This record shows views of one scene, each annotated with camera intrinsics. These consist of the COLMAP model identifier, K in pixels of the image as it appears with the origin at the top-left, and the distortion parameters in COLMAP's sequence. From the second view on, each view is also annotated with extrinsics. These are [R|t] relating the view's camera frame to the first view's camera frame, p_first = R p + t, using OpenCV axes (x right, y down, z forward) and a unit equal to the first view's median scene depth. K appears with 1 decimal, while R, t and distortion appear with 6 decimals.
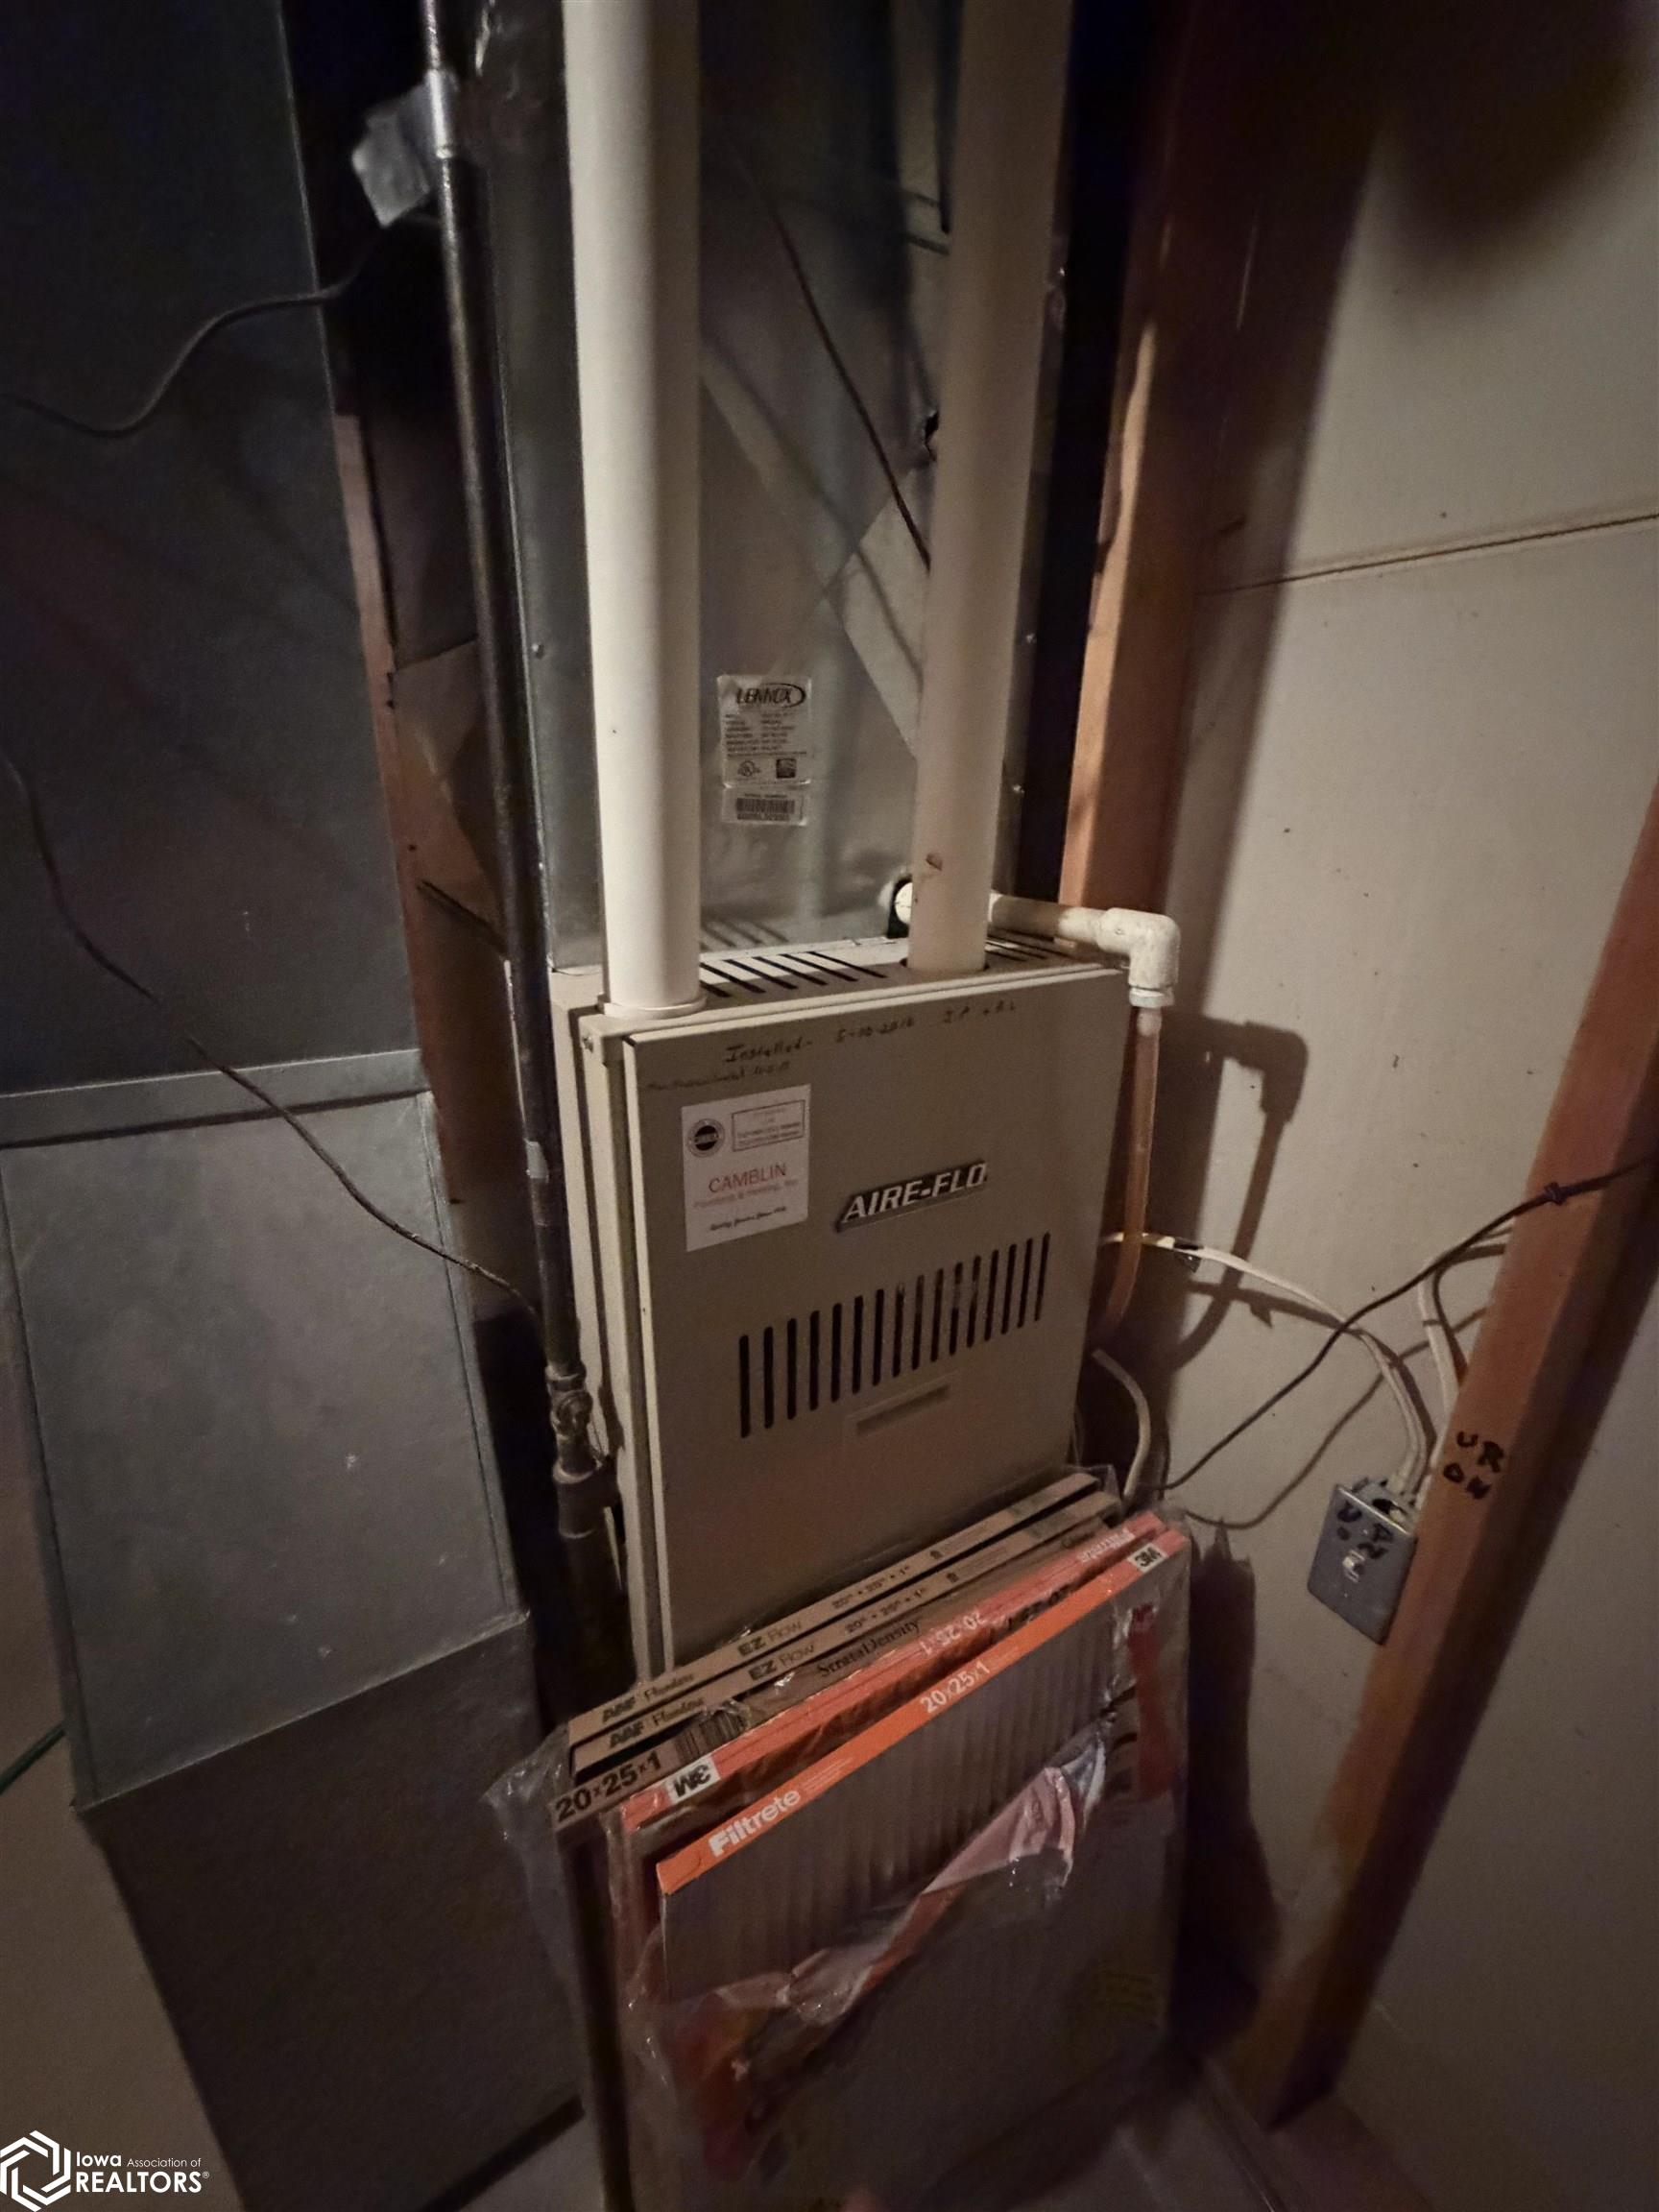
lens RADIAL K [[880.4, 0, 830.0], [0, 880.4, 1097.9], [0, 0, 1]] dist [-0.000152, 0.000212]
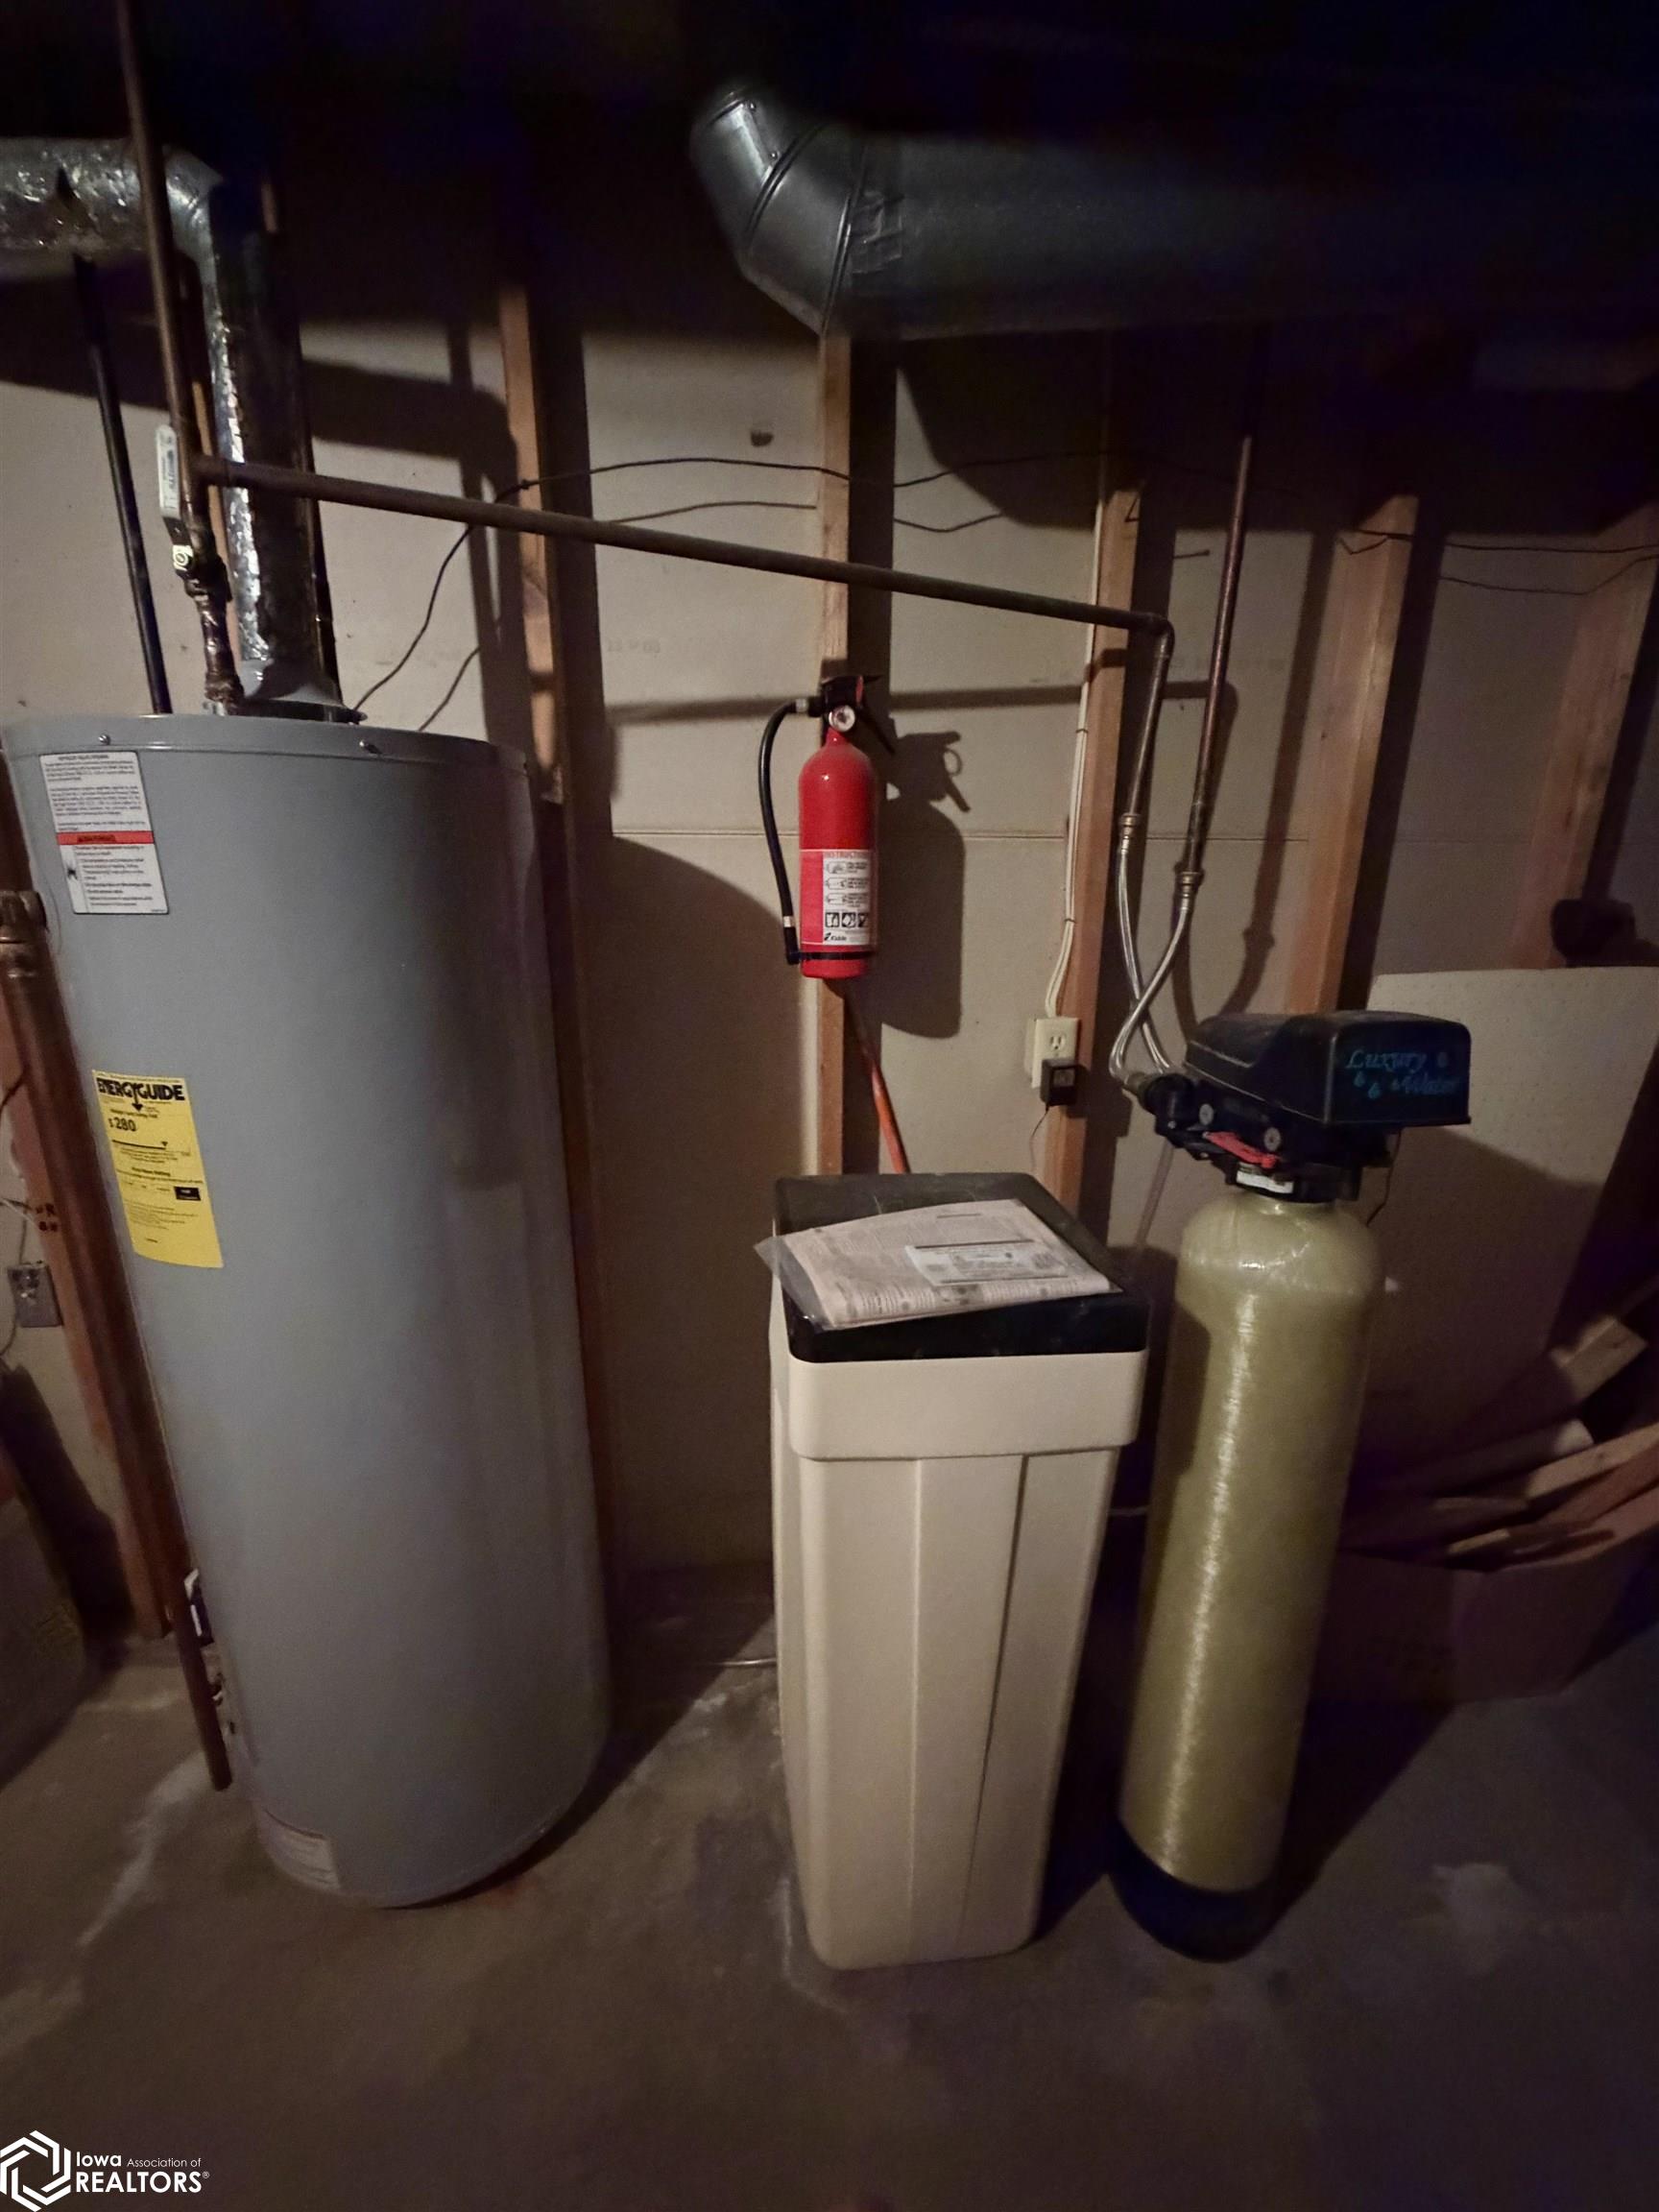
lens RADIAL K [[880.4, 0, 830.0], [0, 880.4, 1097.9], [0, 0, 1]] dist [-0.000152, 0.000212]
pose [[0.407739, -0.259784, 0.875364, -0.346697], [0.323238, 0.937661, 0.127710, 0.446428], [-0.853971, 0.230878, 0.466293, -1.755701]]
